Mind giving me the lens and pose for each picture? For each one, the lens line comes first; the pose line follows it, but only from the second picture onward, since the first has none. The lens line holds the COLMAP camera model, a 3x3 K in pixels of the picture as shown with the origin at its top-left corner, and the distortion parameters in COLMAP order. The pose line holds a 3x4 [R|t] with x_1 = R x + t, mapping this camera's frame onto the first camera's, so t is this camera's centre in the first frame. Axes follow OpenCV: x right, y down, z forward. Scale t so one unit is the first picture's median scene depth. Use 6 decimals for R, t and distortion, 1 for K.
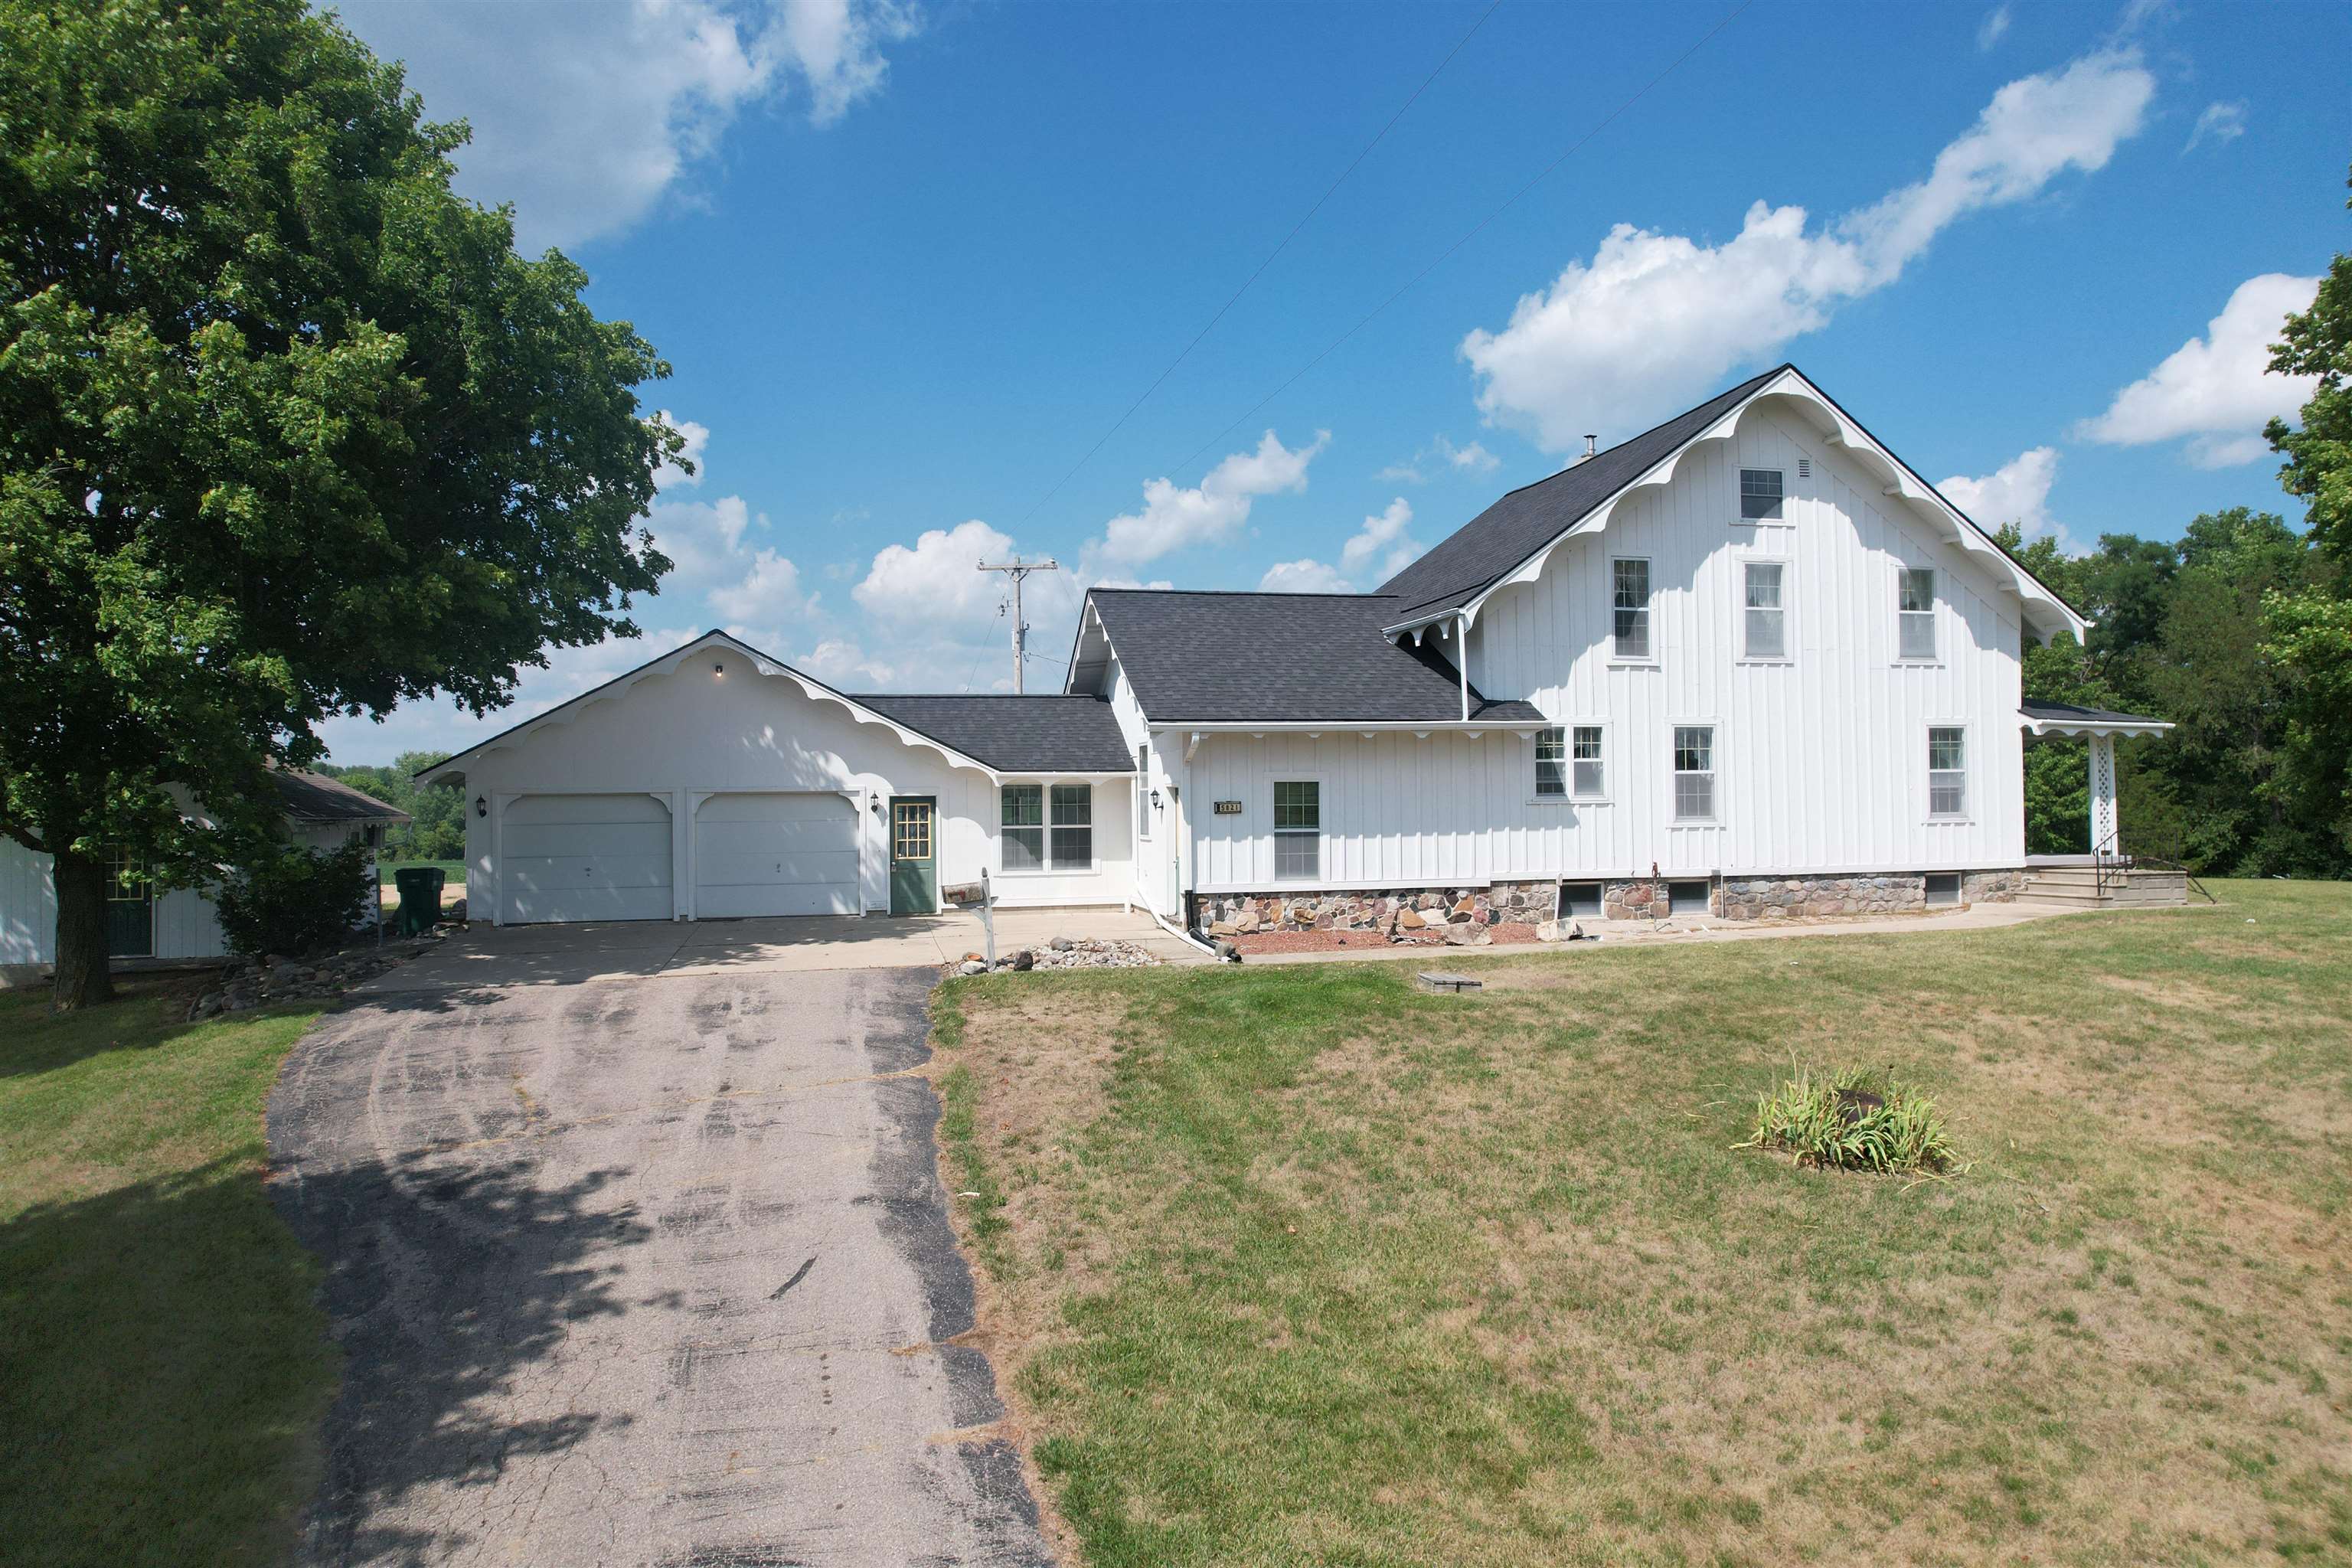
lens RADIAL K [[1456.9, 0, 1190.8], [0, 1456.9, 781.8], [0, 0, 1]] dist [-0.007648, -0.001378]
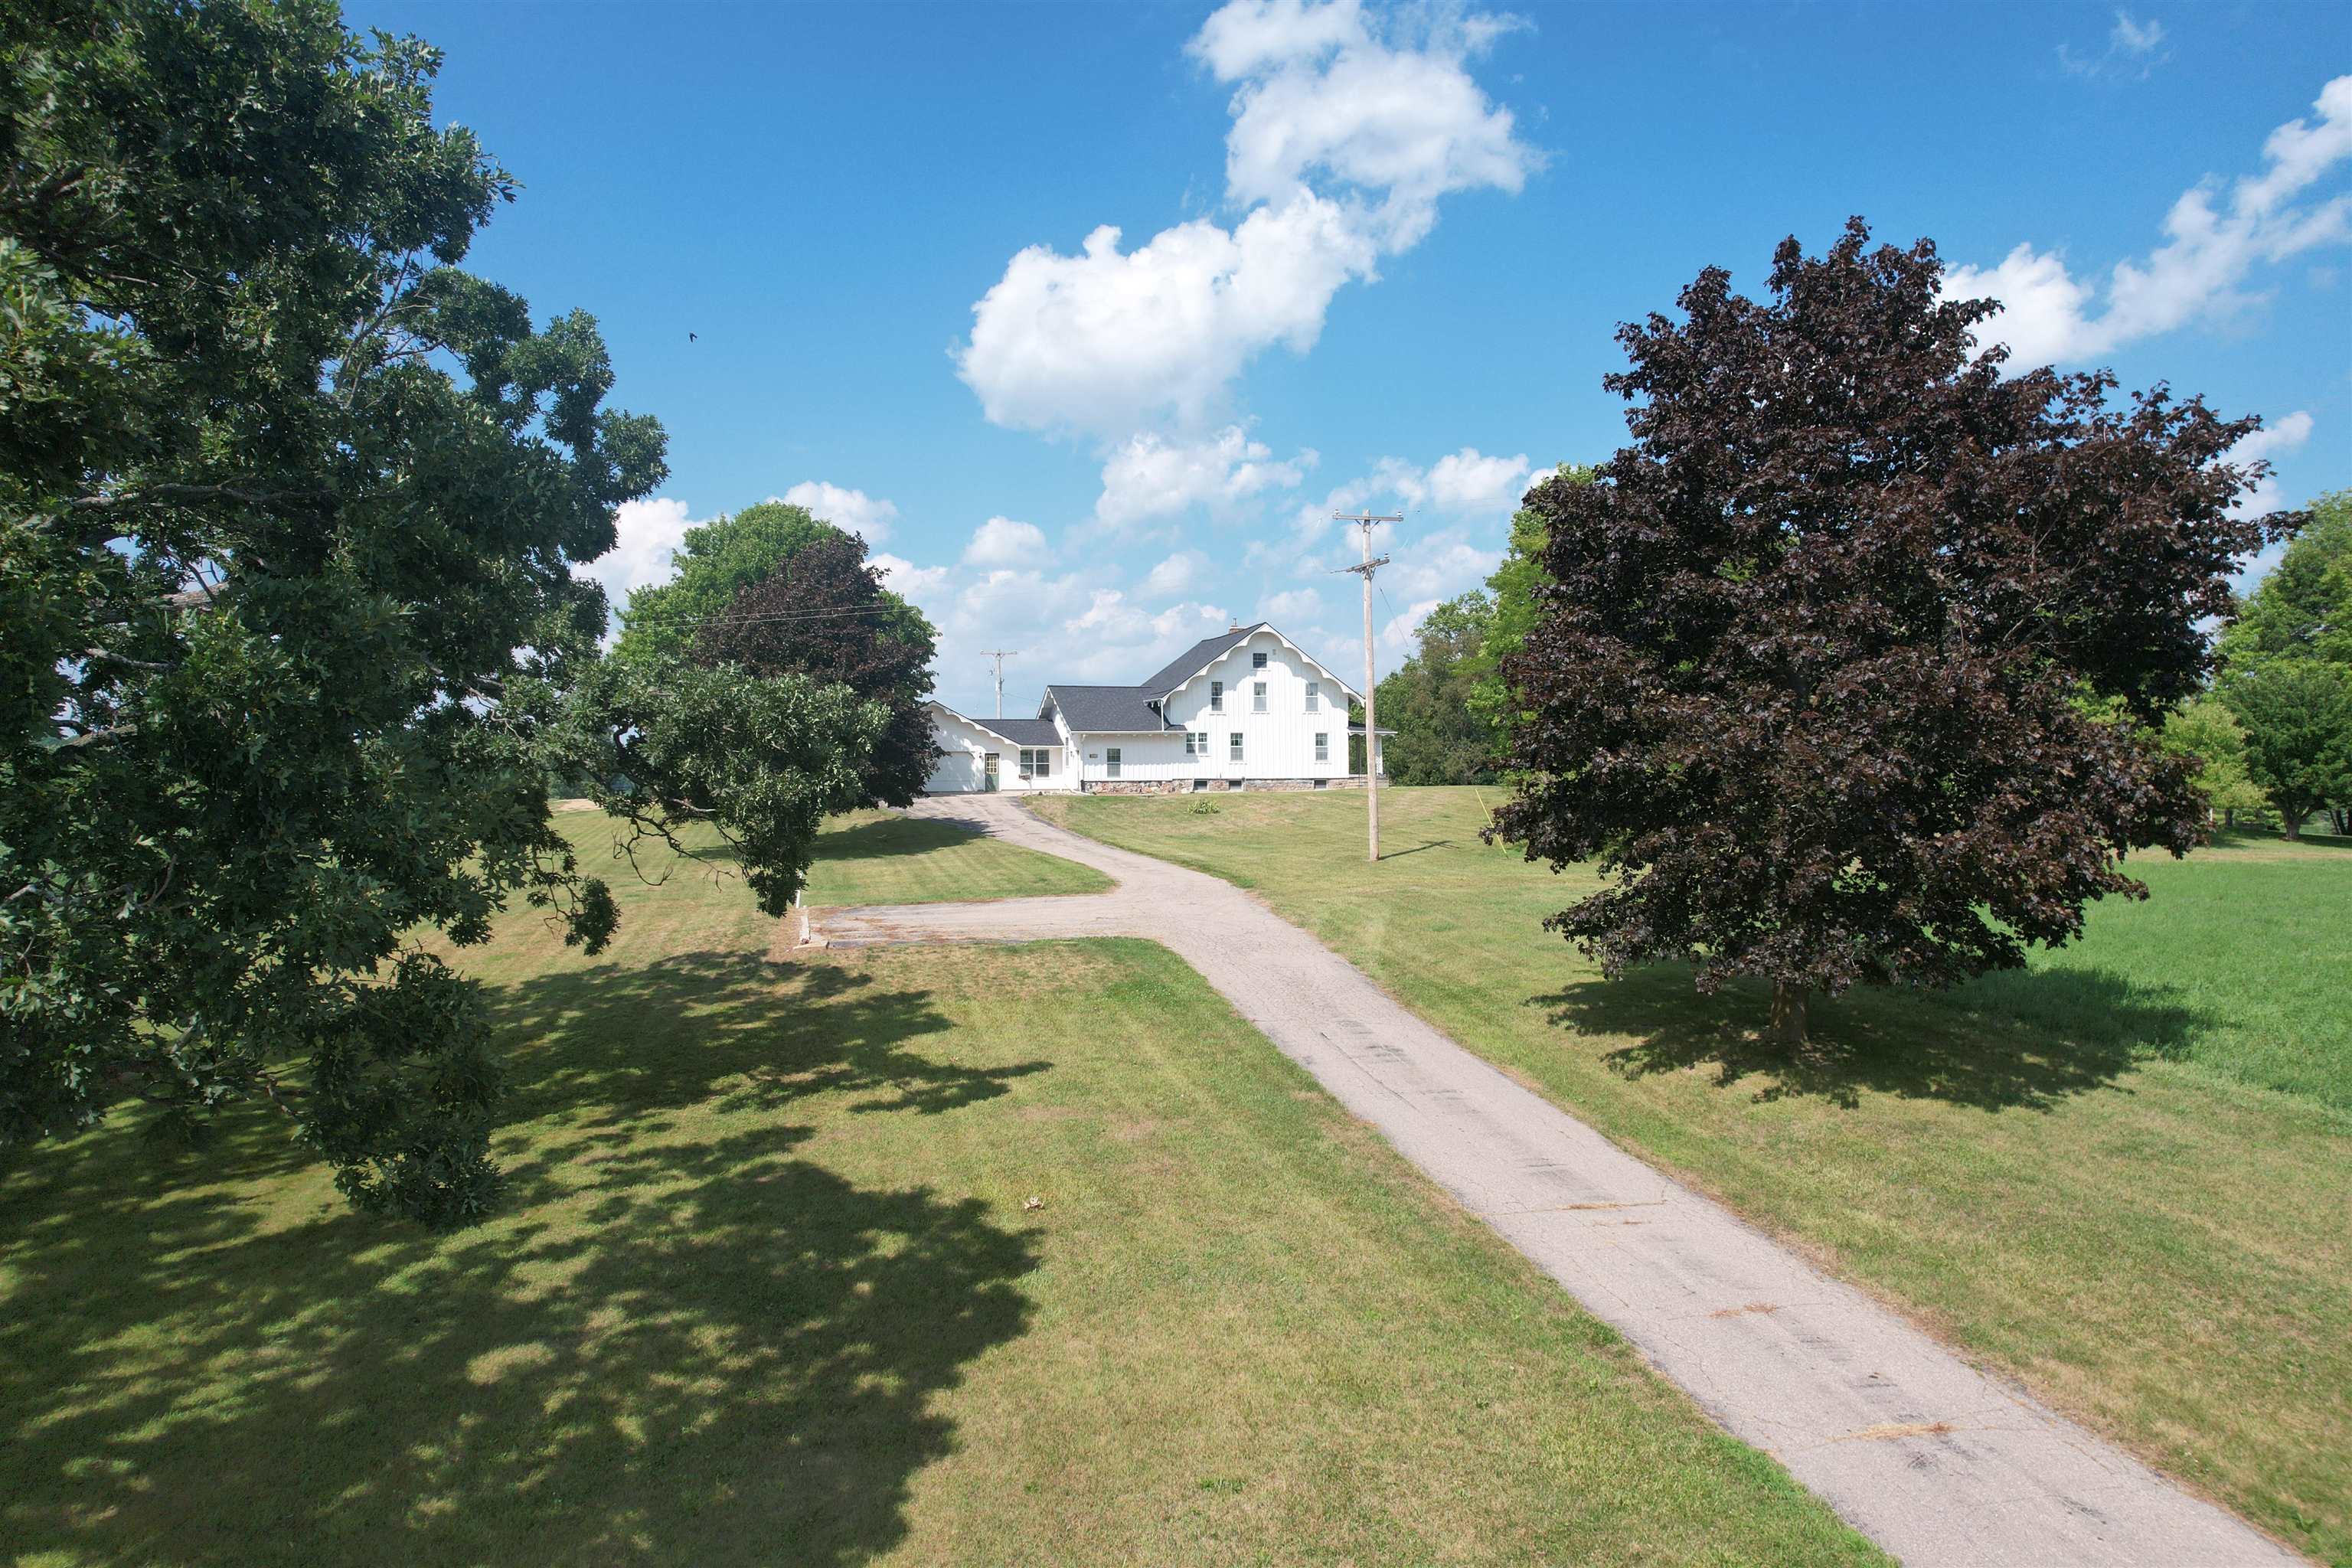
lens RADIAL K [[1456.9, 0, 1177.0], [0, 1456.9, 772.8], [0, 0, 1]] dist [-0.007648, -0.001378]
pose [[0.997049, 0.004788, 0.076622, -0.036369], [-0.004938, 0.999986, 0.001774, 0.046540], [-0.076612, -0.002147, 0.997059, -2.206344]]
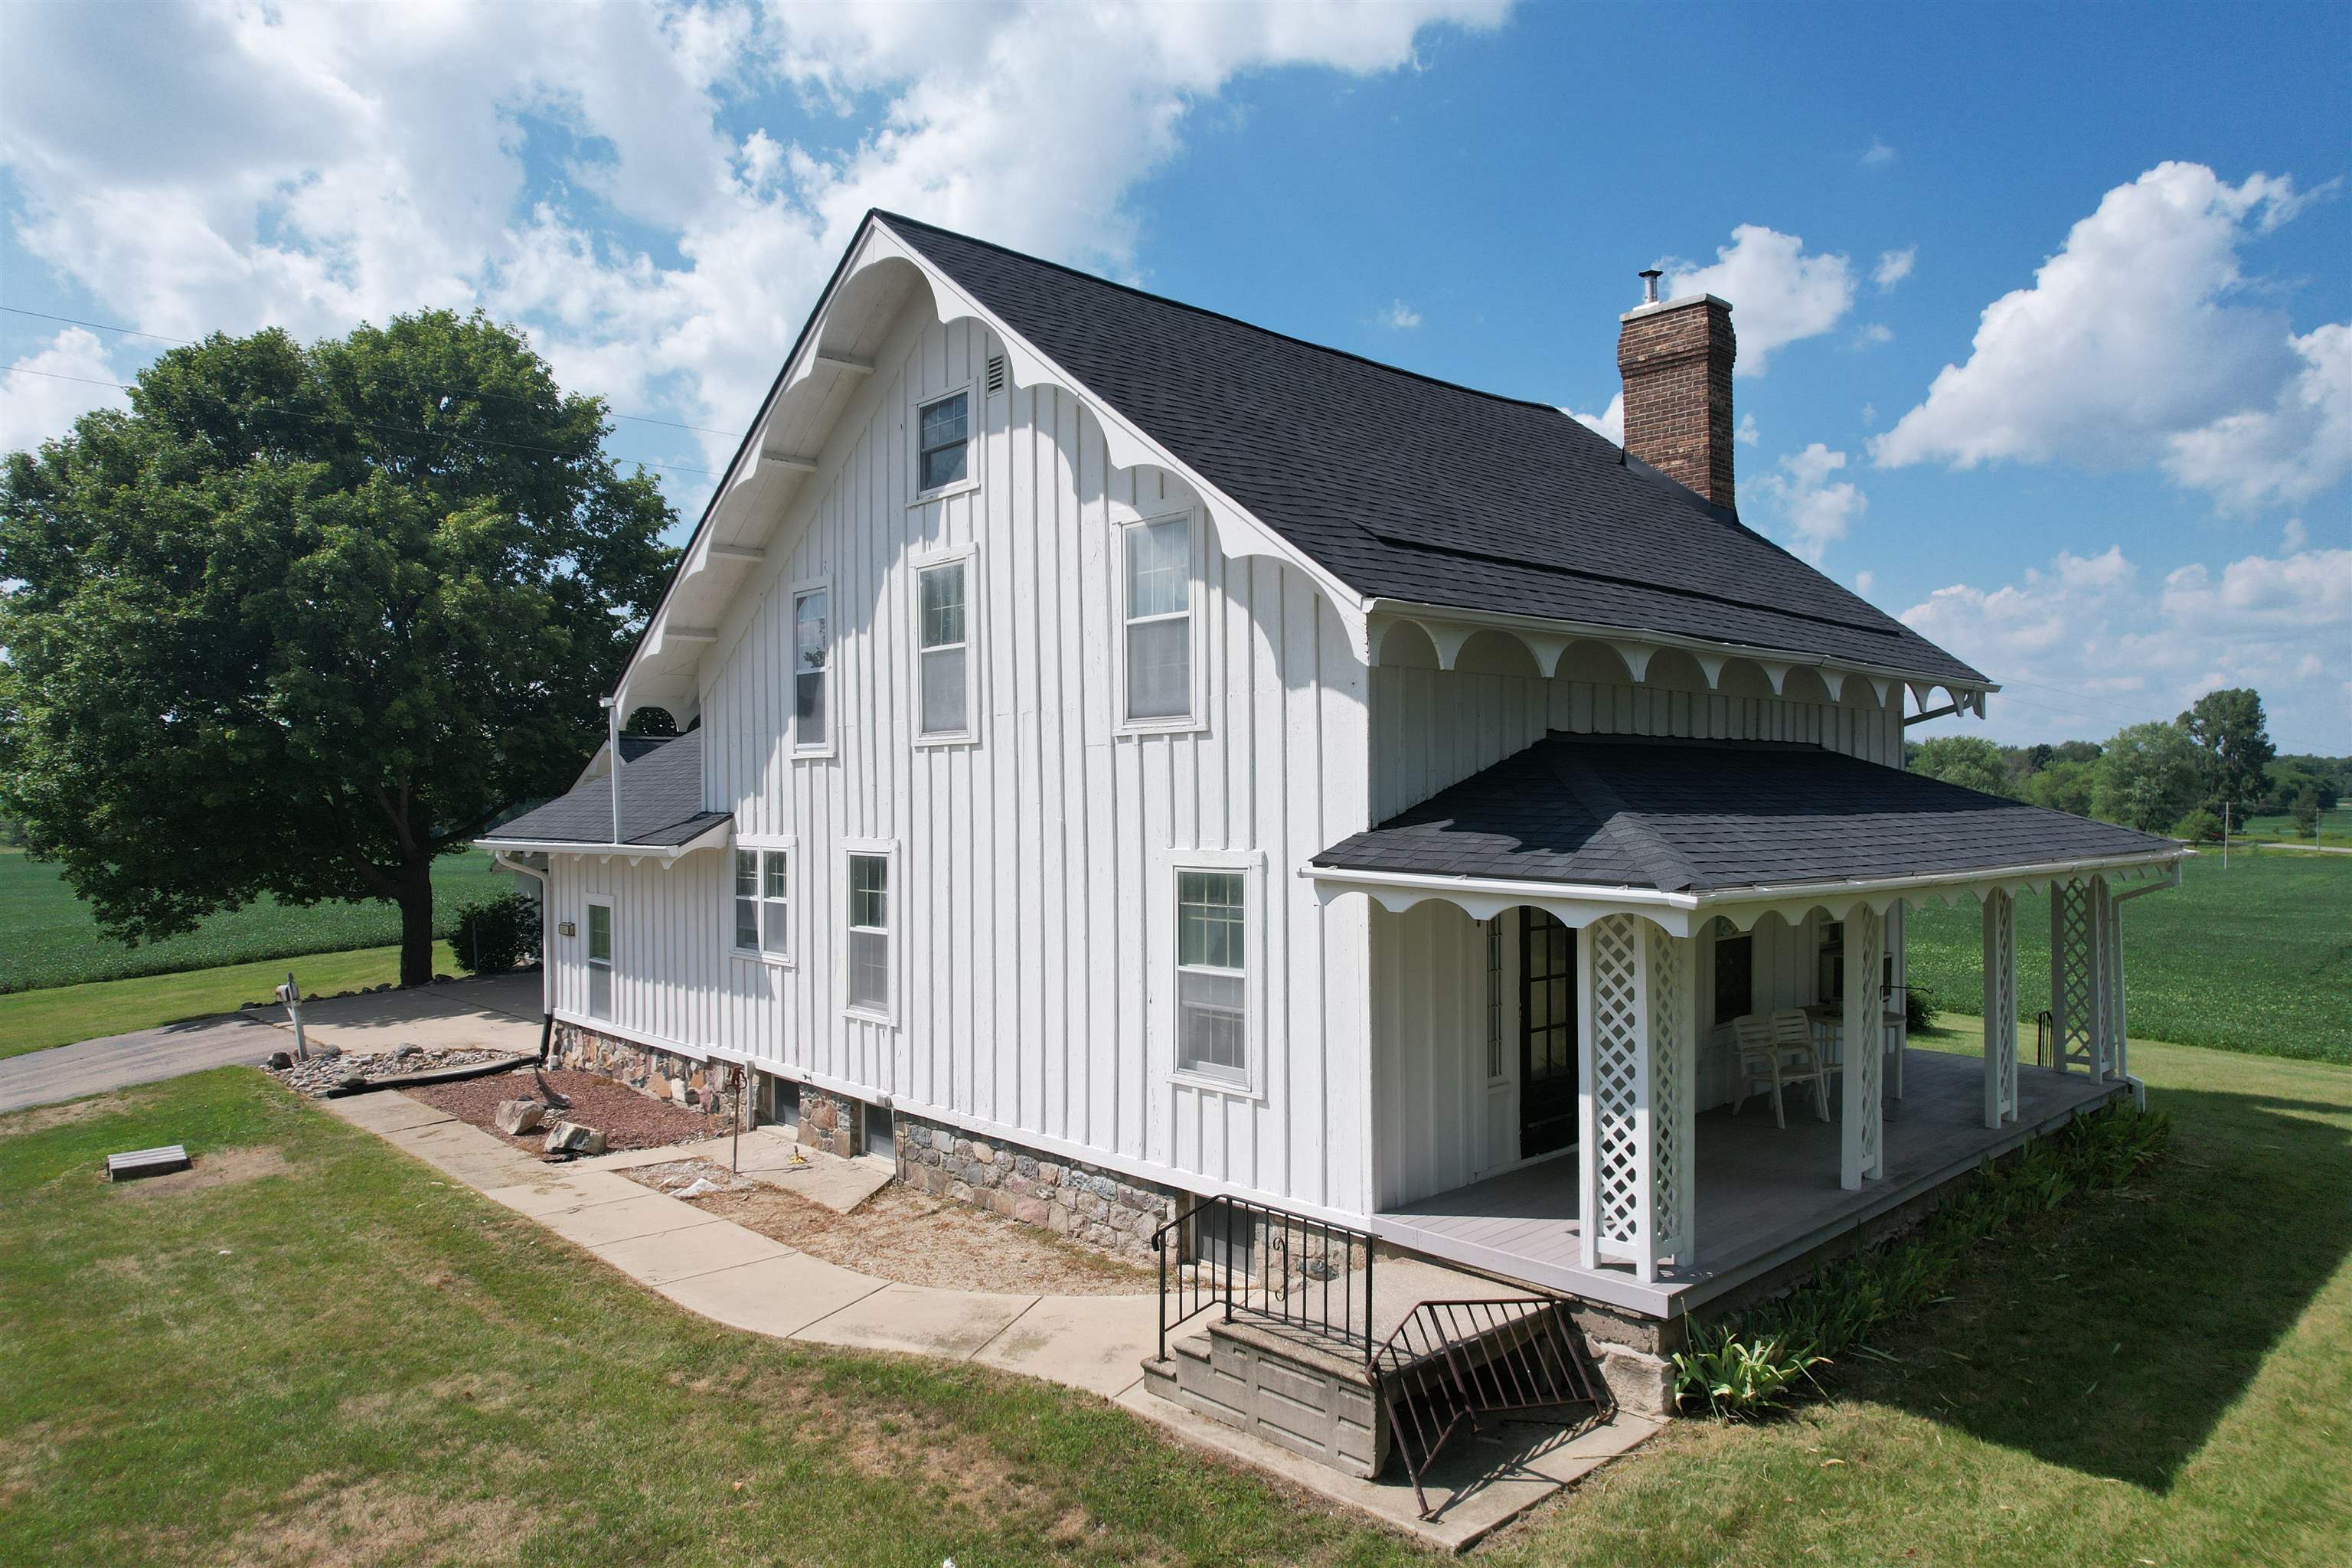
lens RADIAL K [[1456.9, 0, 1186.1], [0, 1456.9, 791.3], [0, 0, 1]] dist [-0.007648, -0.001378]
pose [[0.494021, 0.002895, -0.869445, 0.929079], [0.006844, 0.999951, 0.007218, -0.067242], [0.869423, -0.009516, 0.493977, 0.804479]]
